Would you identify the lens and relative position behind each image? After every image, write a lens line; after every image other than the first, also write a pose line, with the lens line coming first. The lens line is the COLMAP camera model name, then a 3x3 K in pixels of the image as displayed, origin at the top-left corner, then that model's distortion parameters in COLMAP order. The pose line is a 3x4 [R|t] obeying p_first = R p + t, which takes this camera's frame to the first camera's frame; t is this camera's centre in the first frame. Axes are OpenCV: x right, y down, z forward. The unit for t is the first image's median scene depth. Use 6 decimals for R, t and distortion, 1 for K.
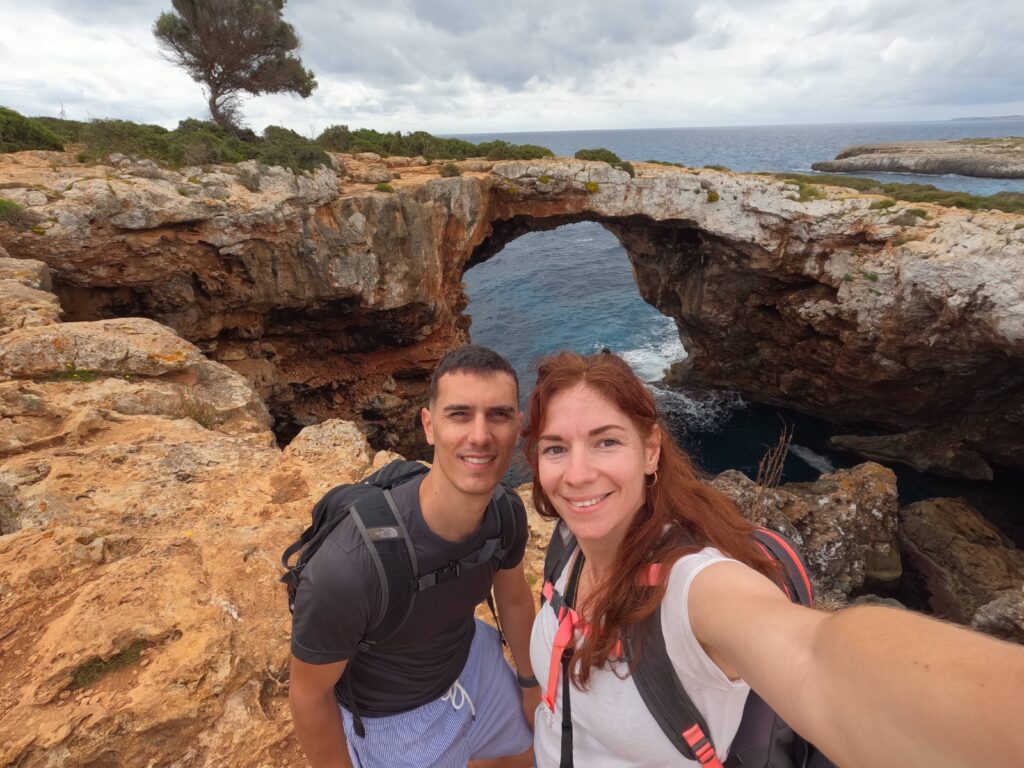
lens RADIAL K [[490.0, 0, 509.9], [0, 490.0, 384.6], [0, 0, 1]] dist [-0.001841, 0.000195]
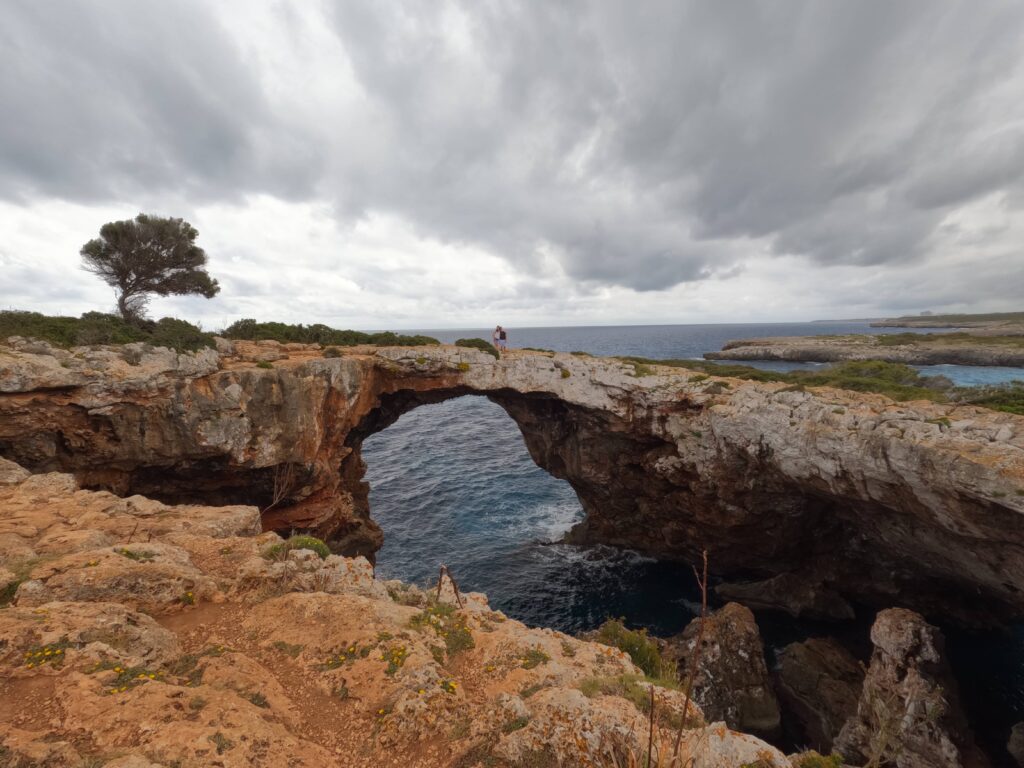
lens RADIAL K [[490.0, 0, 513.4], [0, 490.0, 385.3], [0, 0, 1]] dist [-0.001841, 0.000195]
pose [[0.992233, -0.008538, 0.124098, 0.141303], [0.051904, 0.935061, -0.350665, 0.068280], [-0.113045, 0.354383, 0.928242, -0.115088]]
